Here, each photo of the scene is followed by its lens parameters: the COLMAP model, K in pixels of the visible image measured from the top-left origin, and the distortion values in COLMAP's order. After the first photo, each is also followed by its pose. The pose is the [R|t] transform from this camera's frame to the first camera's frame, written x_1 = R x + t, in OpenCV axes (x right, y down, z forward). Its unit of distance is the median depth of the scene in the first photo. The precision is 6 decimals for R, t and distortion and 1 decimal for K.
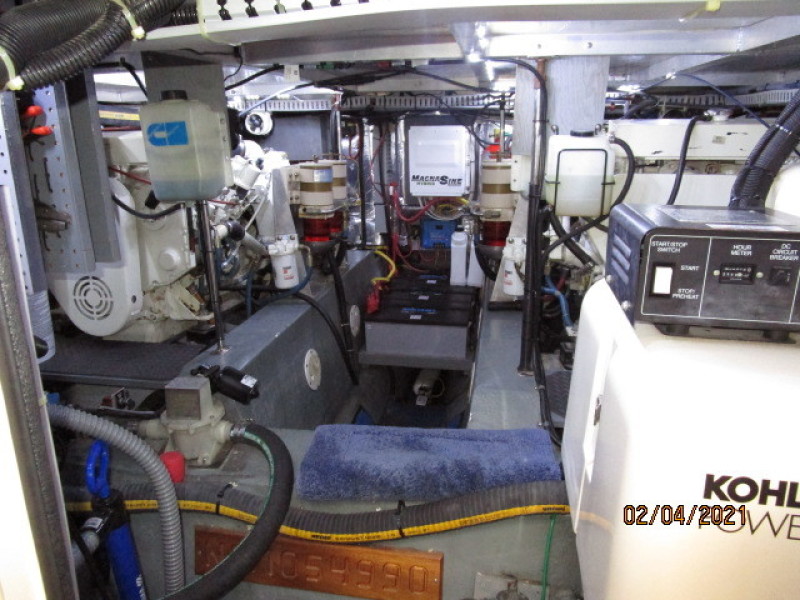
lens RADIAL K [[574.1, 0, 400.0], [0, 574.1, 300.0], [0, 0, 1]] dist [-0.019581, -0.000743]
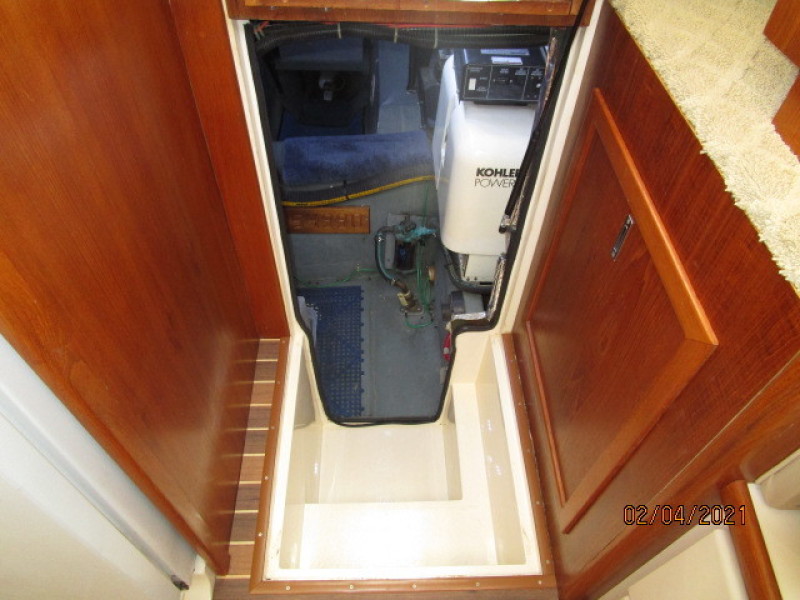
lens RADIAL K [[574.1, 0, 400.0], [0, 574.1, 300.0], [0, 0, 1]] dist [-0.019581, -0.000743]
pose [[0.978367, -0.128976, 0.161749, -0.167600], [0.020966, 0.839656, 0.542713, -0.303143], [-0.205811, -0.527582, 0.824196, -0.701939]]
